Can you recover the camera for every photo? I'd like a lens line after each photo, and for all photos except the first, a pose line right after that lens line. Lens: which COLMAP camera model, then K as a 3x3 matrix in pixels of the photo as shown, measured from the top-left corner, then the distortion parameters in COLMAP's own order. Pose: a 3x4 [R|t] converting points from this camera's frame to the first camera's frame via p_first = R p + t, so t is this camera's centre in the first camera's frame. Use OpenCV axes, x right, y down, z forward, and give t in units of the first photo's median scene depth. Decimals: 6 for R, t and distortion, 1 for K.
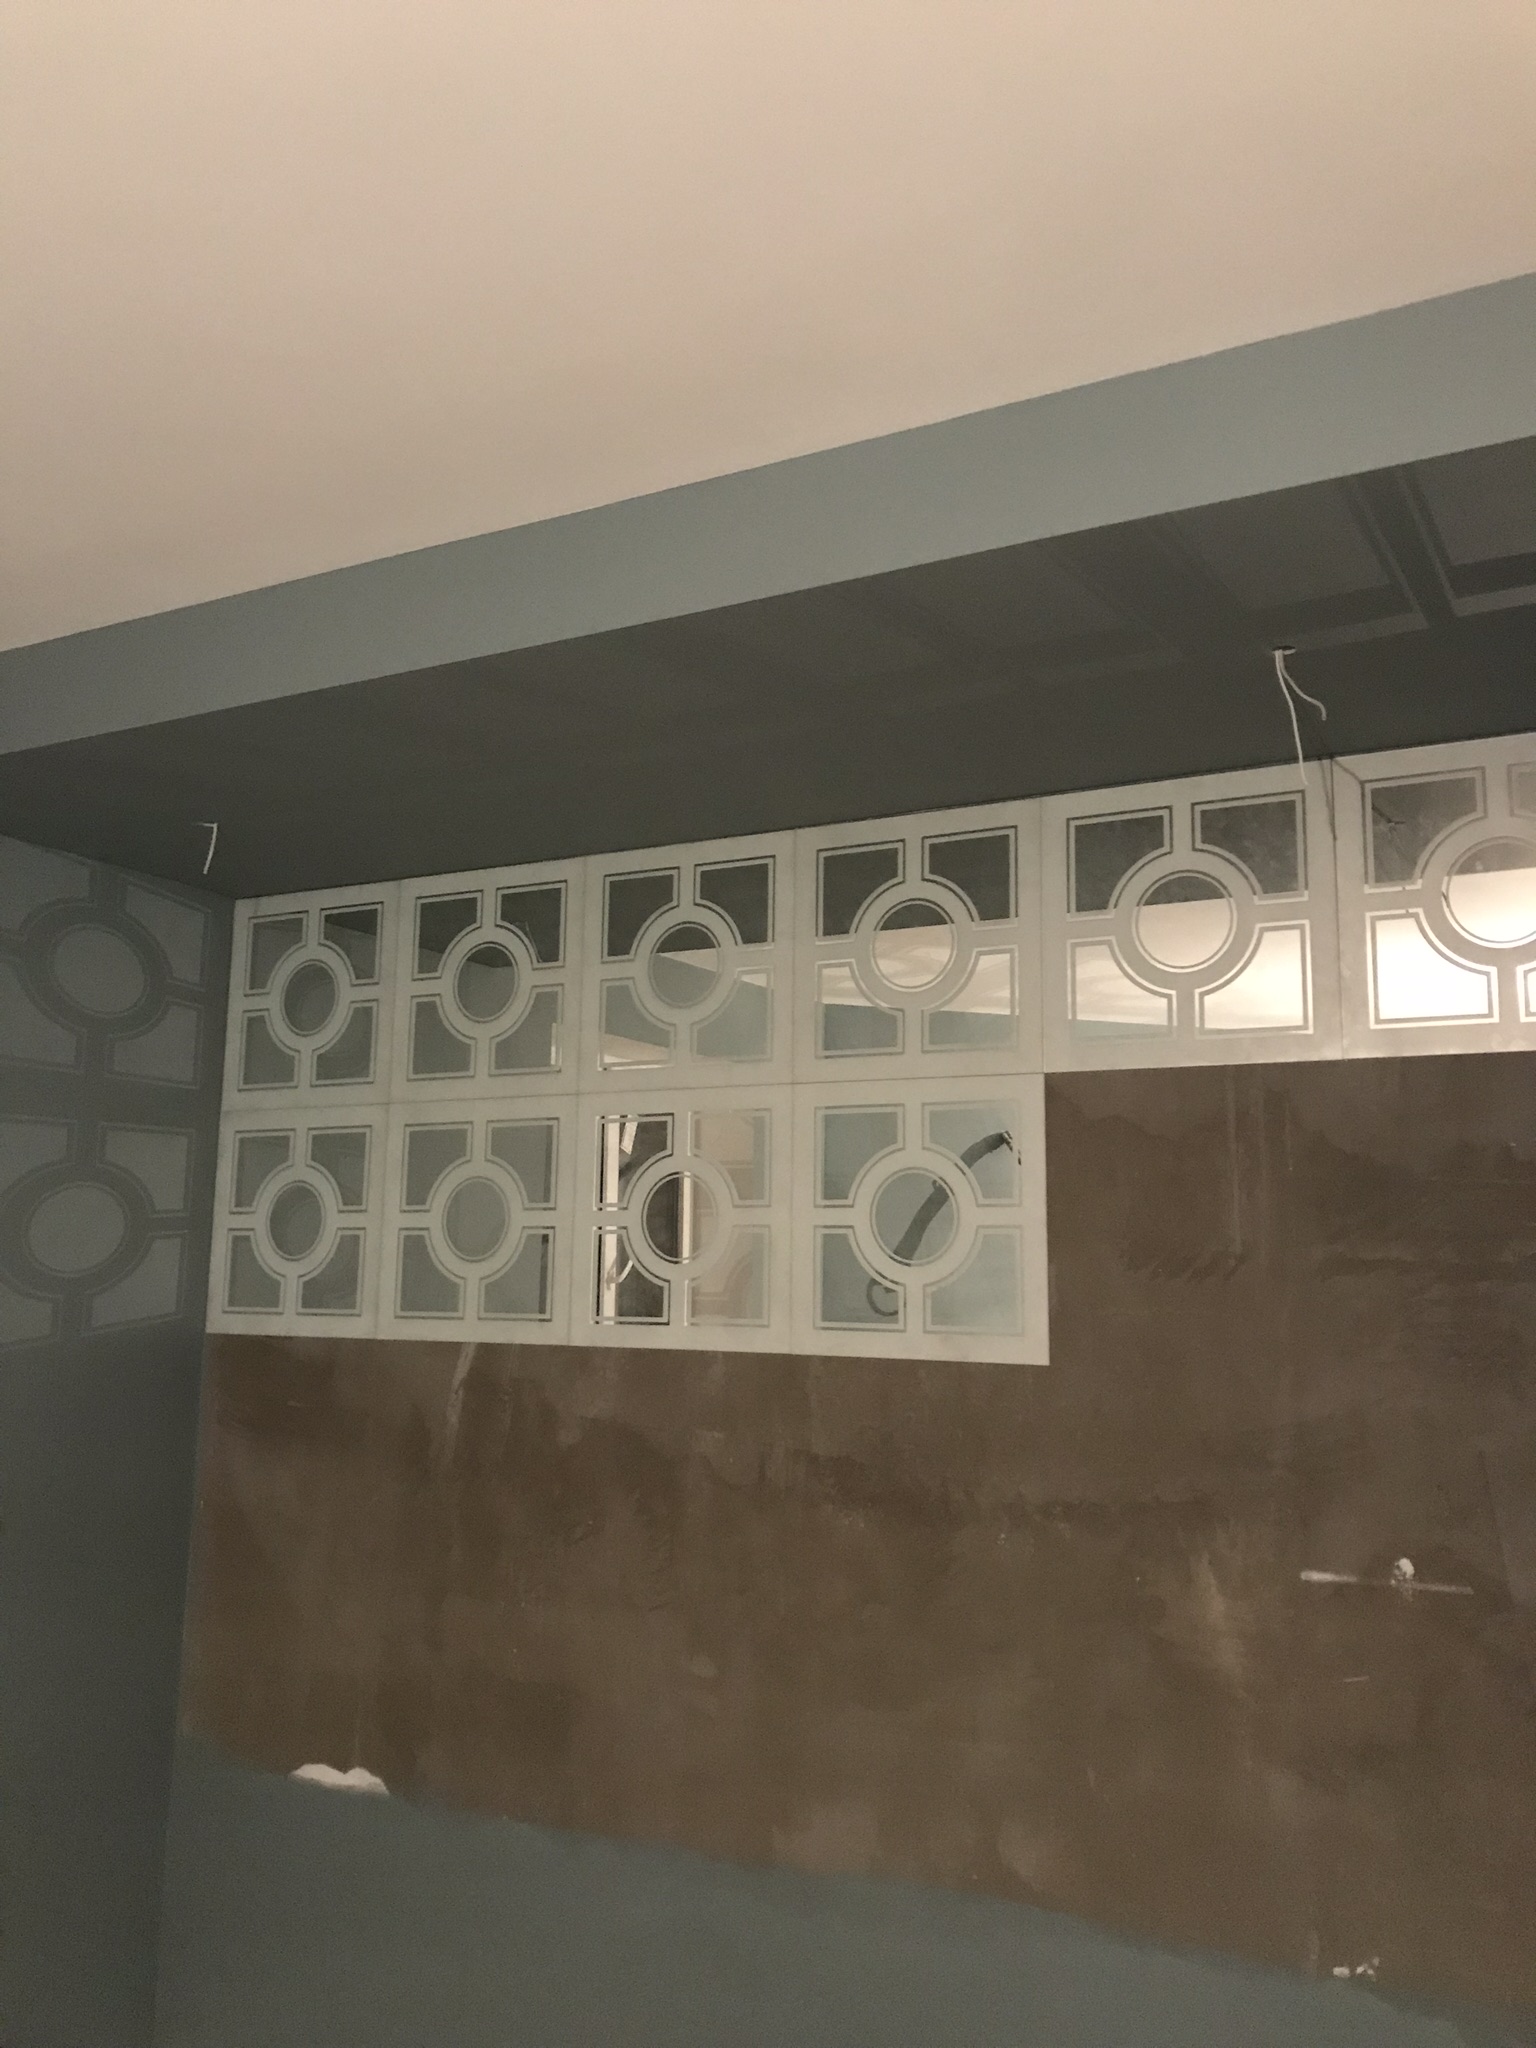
lens RADIAL K [[1689.6, 0, 768.0], [0, 1689.6, 1022.7], [0, 0, 1]] dist [0.020511, -0.002240]
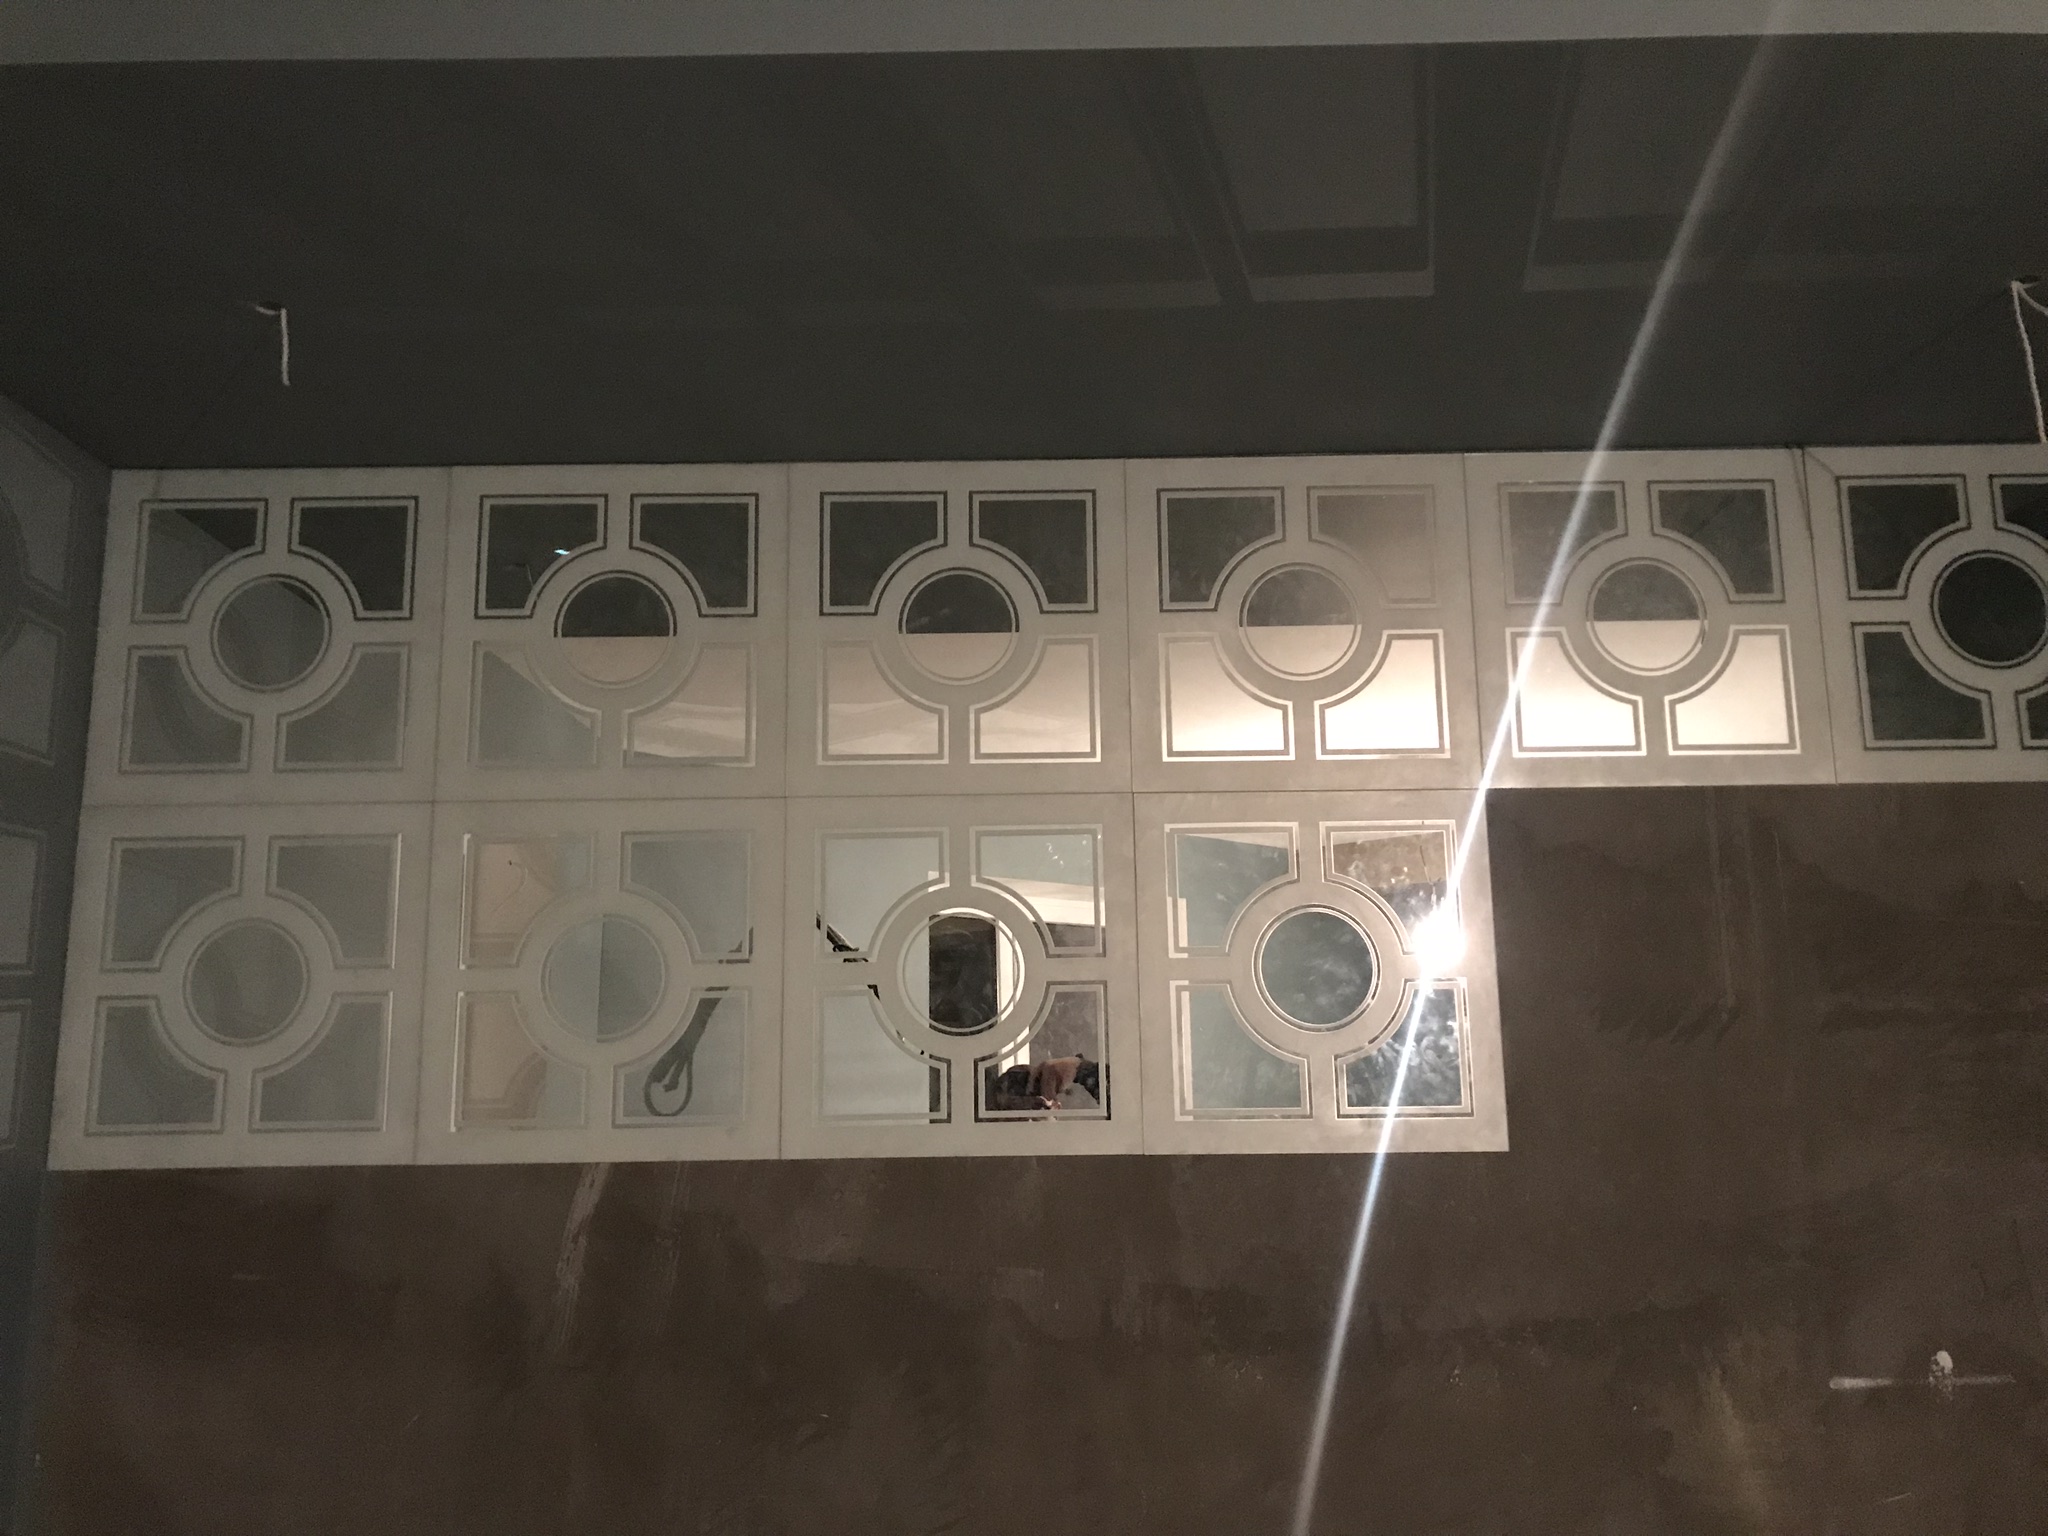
lens RADIAL K [[1975.4, 0, 1023.6], [0, 1975.4, 629.9], [0, 0, 1]] dist [0.001821, 0.014443]
pose [[0.878062, 0.075768, 0.472511, -0.428500], [-0.046431, 0.996217, -0.073463, 0.029804], [-0.476289, 0.042566, 0.878258, 0.232102]]
